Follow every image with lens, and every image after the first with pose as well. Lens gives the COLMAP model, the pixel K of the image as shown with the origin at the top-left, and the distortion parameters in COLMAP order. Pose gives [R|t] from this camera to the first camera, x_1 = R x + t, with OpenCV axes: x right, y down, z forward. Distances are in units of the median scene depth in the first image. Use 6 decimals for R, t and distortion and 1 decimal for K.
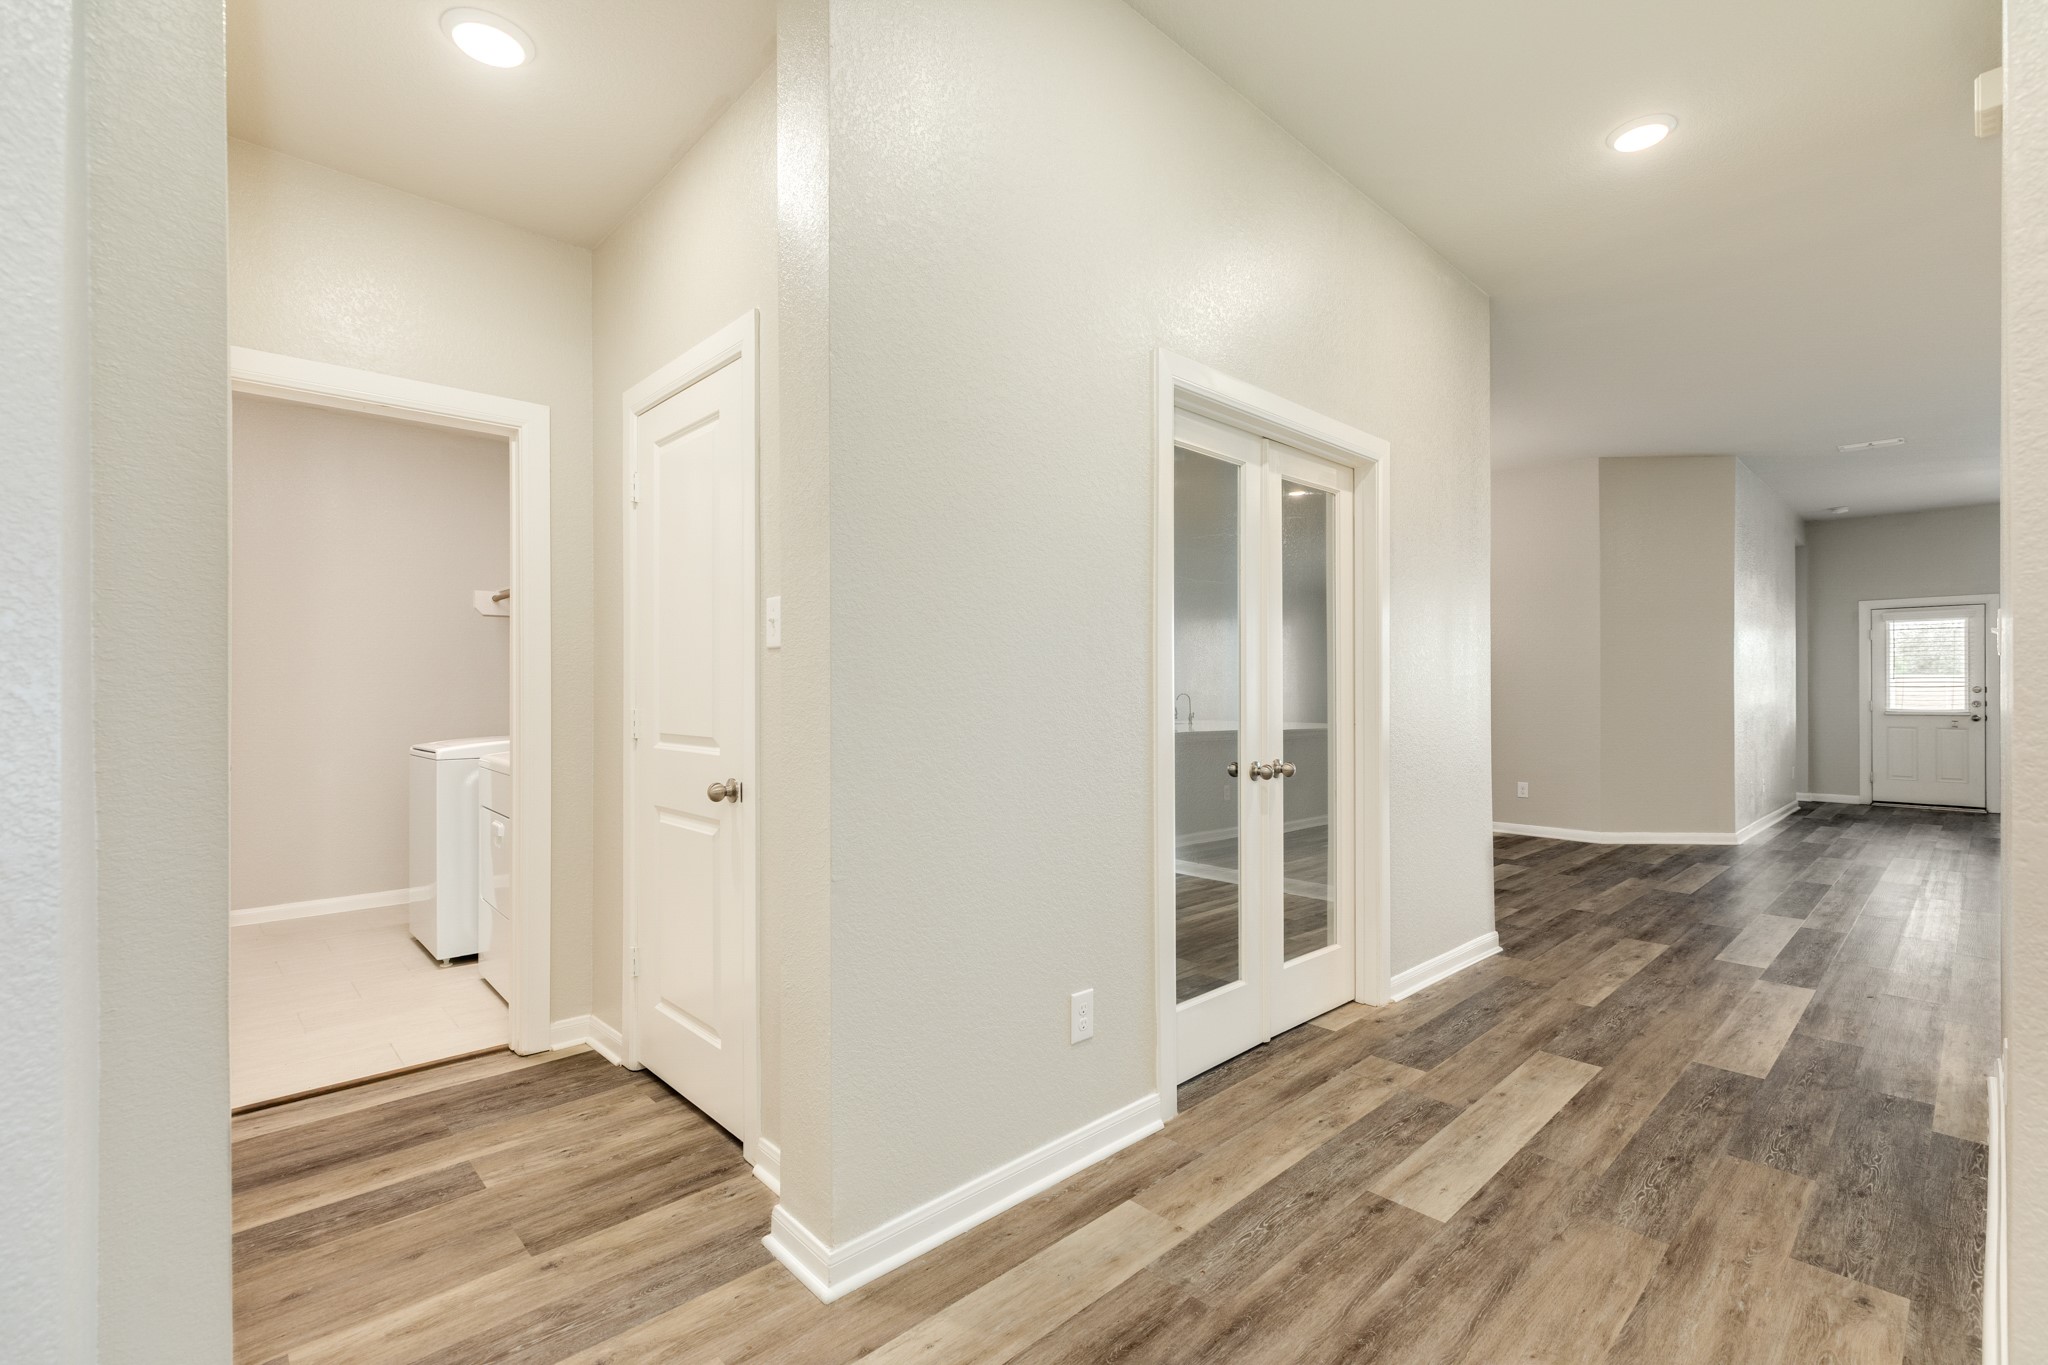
lens RADIAL K [[912.8, 0, 1027.1], [0, 912.8, 679.5], [0, 0, 1]] dist [0.006098, -0.001070]
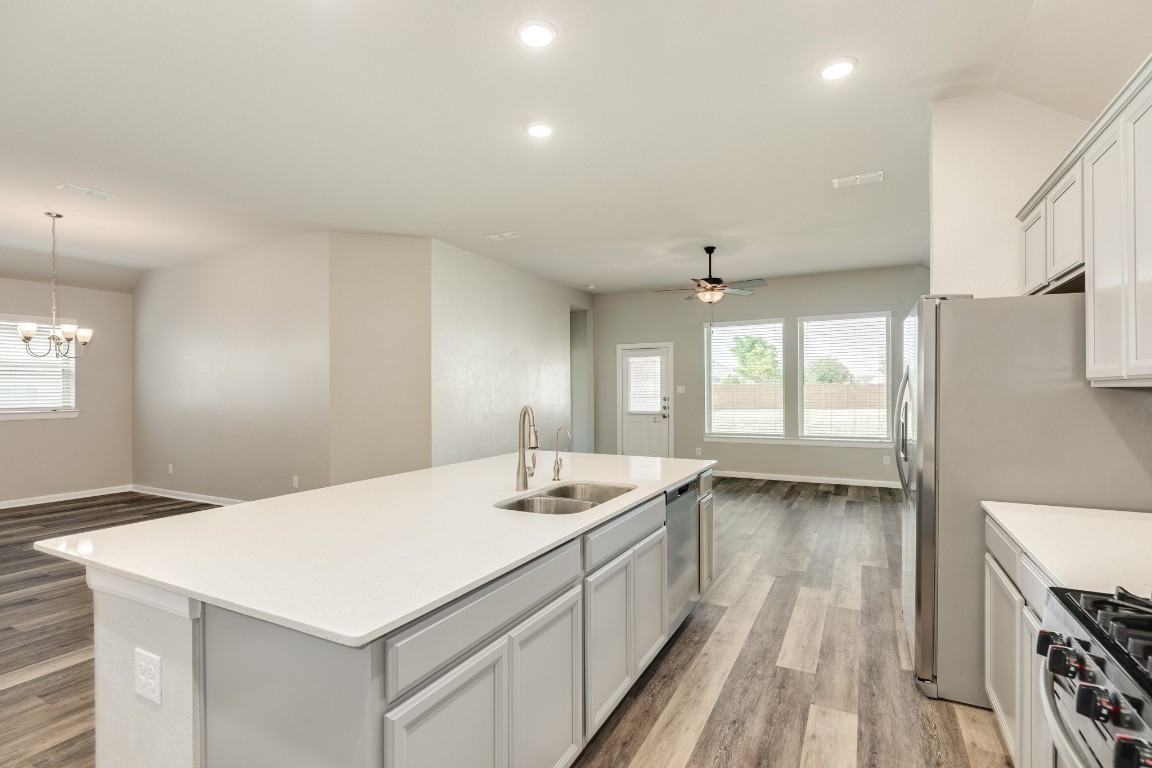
lens RADIAL K [[550.4, 0, 577.6], [0, 550.4, 381.3], [0, 0, 1]] dist [-0.003232, -0.000365]
pose [[0.946415, -0.000261, 0.322954, 1.394482], [0.001708, 0.999990, -0.004197, -0.043279], [-0.322950, 0.004523, 0.946405, 0.245707]]
